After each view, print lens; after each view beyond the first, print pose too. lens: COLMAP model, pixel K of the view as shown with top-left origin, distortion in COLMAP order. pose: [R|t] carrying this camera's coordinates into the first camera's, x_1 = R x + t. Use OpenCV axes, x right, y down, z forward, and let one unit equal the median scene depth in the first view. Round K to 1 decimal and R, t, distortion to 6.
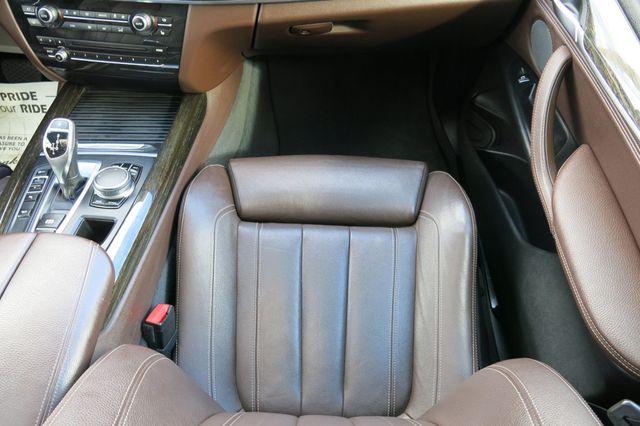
lens RADIAL K [[533.4, 0, 323.7], [0, 533.4, 217.4], [0, 0, 1]] dist [-0.021094, -0.002438]
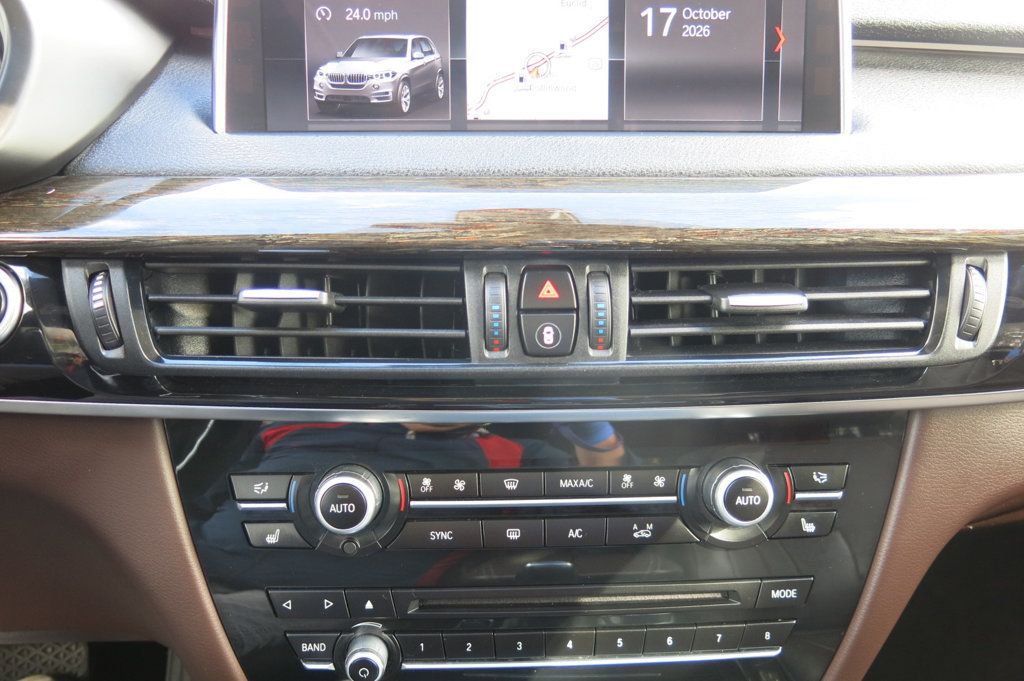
lens RADIAL K [[853.4, 0, 512.9], [0, 853.4, 350.2], [0, 0, 1]] dist [-0.021094, -0.002438]
pose [[0.984532, -0.074578, 0.158537, -0.498588], [0.142854, 0.865583, -0.479956, -0.240332], [-0.101433, 0.495180, 0.862849, 0.606992]]
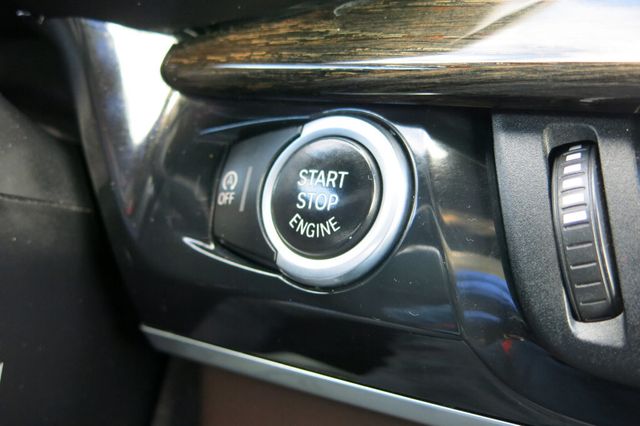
lens RADIAL K [[909.4, 0, 319.0], [0, 909.4, 214.7], [0, 0, 1]] dist [0.035102, 0.000000]
pose [[0.941765, 0.016375, -0.335872, -0.601797], [-0.200200, 0.829813, -0.520894, -0.358741], [0.270181, 0.557801, 0.784768, 0.781790]]
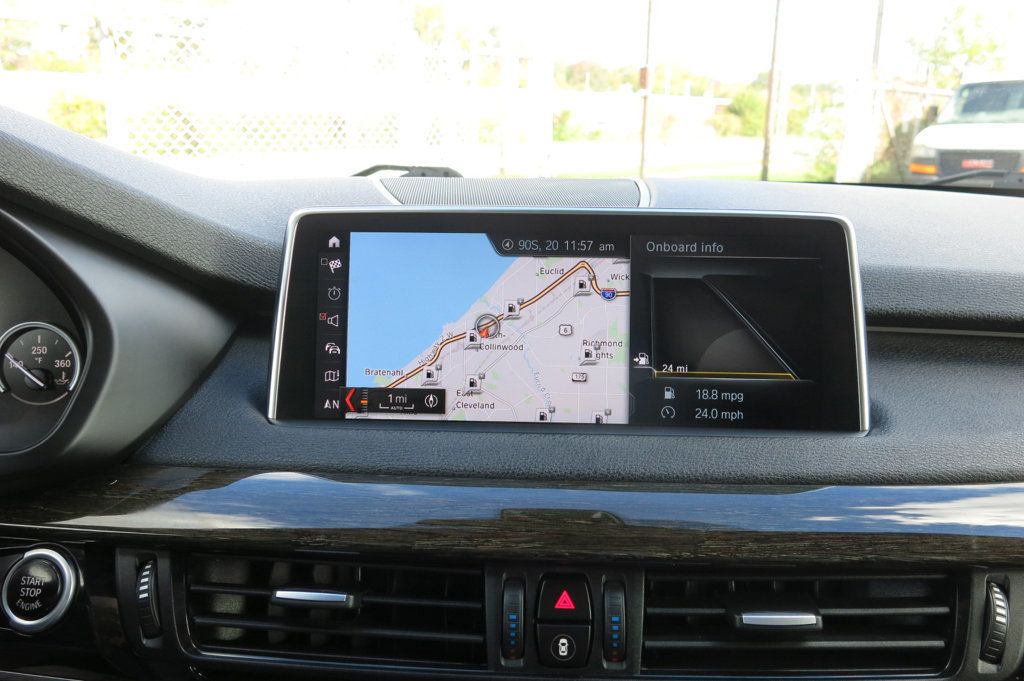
lens RADIAL K [[853.4, 0, 510.1], [0, 853.4, 345.8], [0, 0, 1]] dist [-0.021094, -0.002438]
pose [[0.995653, -0.025721, 0.089515, -0.478651], [0.076637, 0.772424, -0.630466, -0.286895], [-0.052928, 0.634586, 0.771038, 0.546775]]
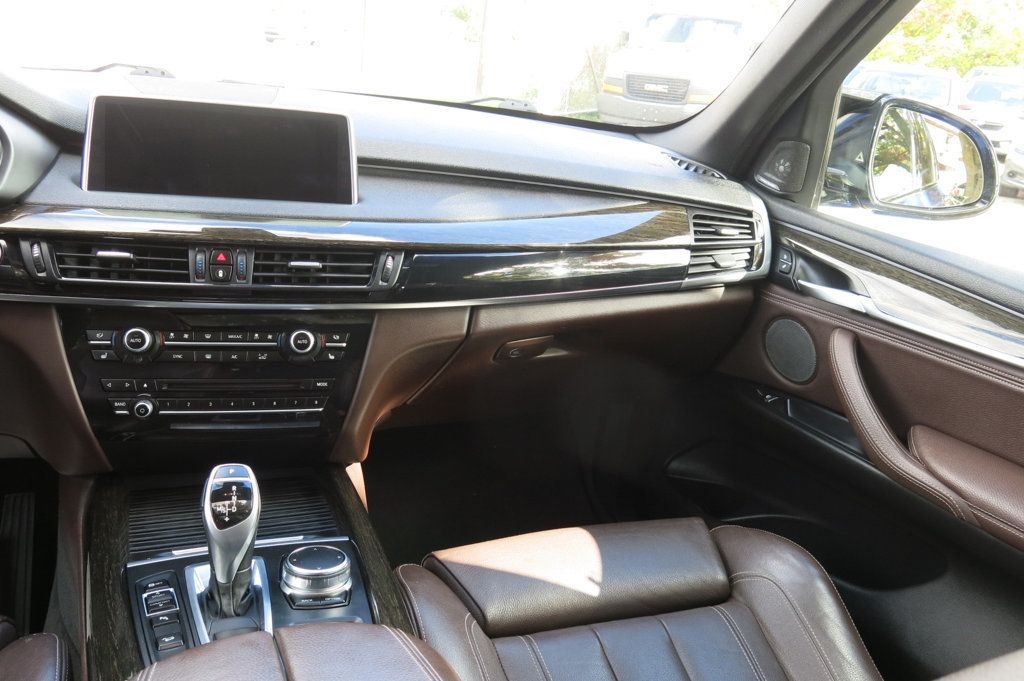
lens RADIAL K [[853.4, 0, 513.9], [0, 853.4, 344.0], [0, 0, 1]] dist [-0.021094, -0.002438]
pose [[0.916431, -0.047125, 0.397408, -0.508549], [0.253856, 0.836134, -0.486247, 0.205847], [-0.309372, 0.546497, 0.778222, 0.101118]]
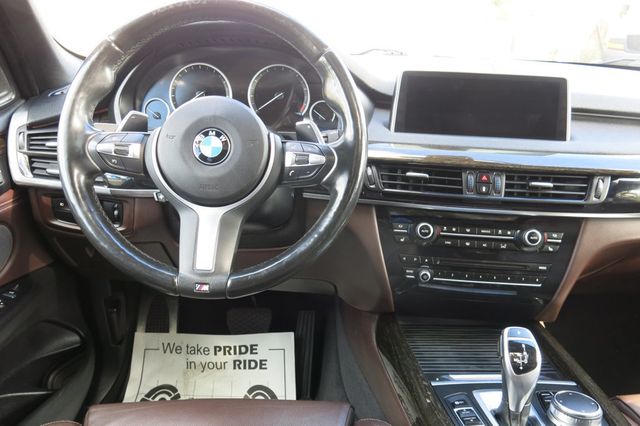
lens RADIAL K [[533.4, 0, 318.6], [0, 533.4, 215.6], [0, 0, 1]] dist [-0.021094, -0.002438]
pose [[0.998858, 0.003566, 0.047650, -0.744963], [0.022504, 0.844592, -0.534937, 0.090412], [-0.042153, 0.535398, 0.843547, 0.198916]]
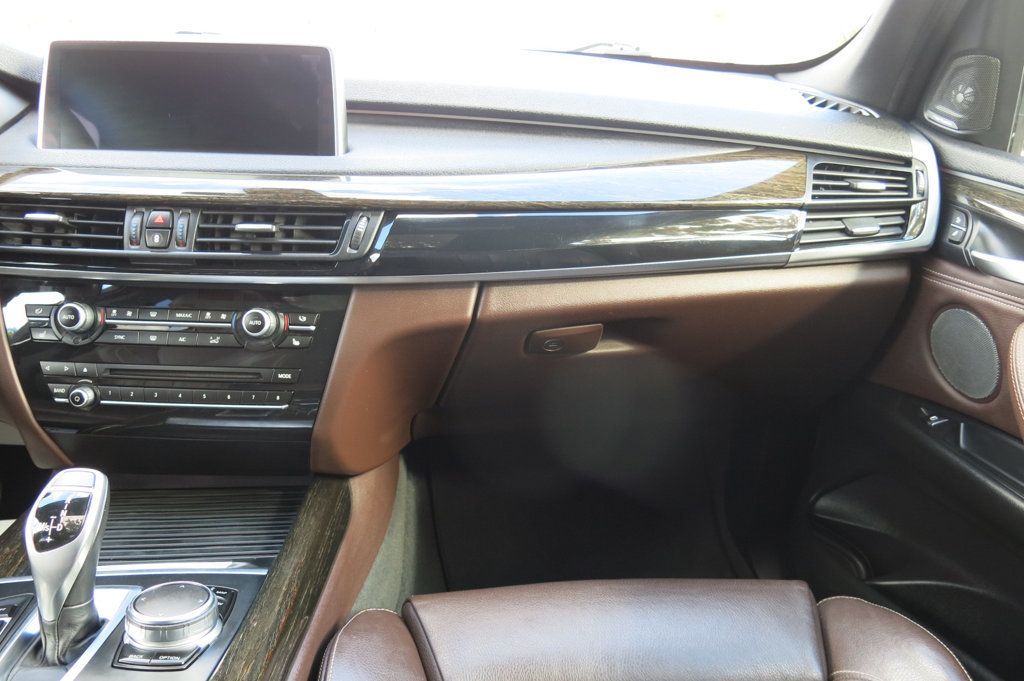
lens RADIAL K [[853.4, 0, 512.8], [0, 853.4, 344.8], [0, 0, 1]] dist [-0.021094, -0.002438]
pose [[0.993197, -0.023298, 0.114094, -0.183168], [0.081878, 0.836408, -0.541958, 0.133245], [-0.082803, 0.547613, 0.832625, 0.268804]]
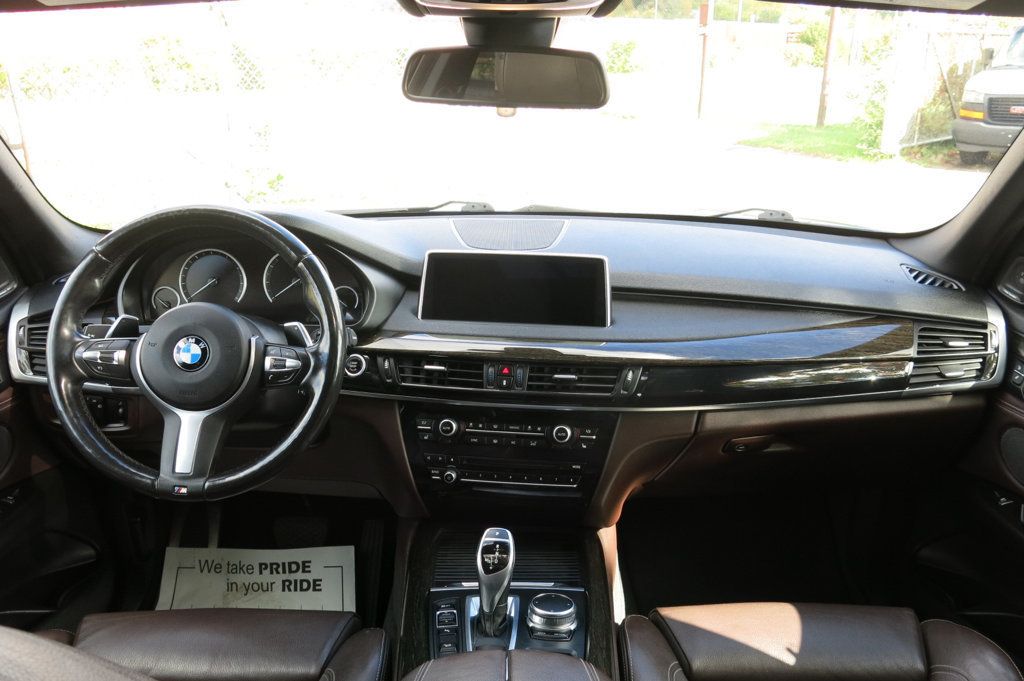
lens RADIAL K [[853.4, 0, 511.9], [0, 853.4, 341.7], [0, 0, 1]] dist [-0.021094, -0.002438]
pose [[0.999812, -0.007667, 0.017789, -0.437362], [0.016459, 0.820488, -0.571426, 0.292437], [-0.010214, 0.571612, 0.820461, -0.216370]]
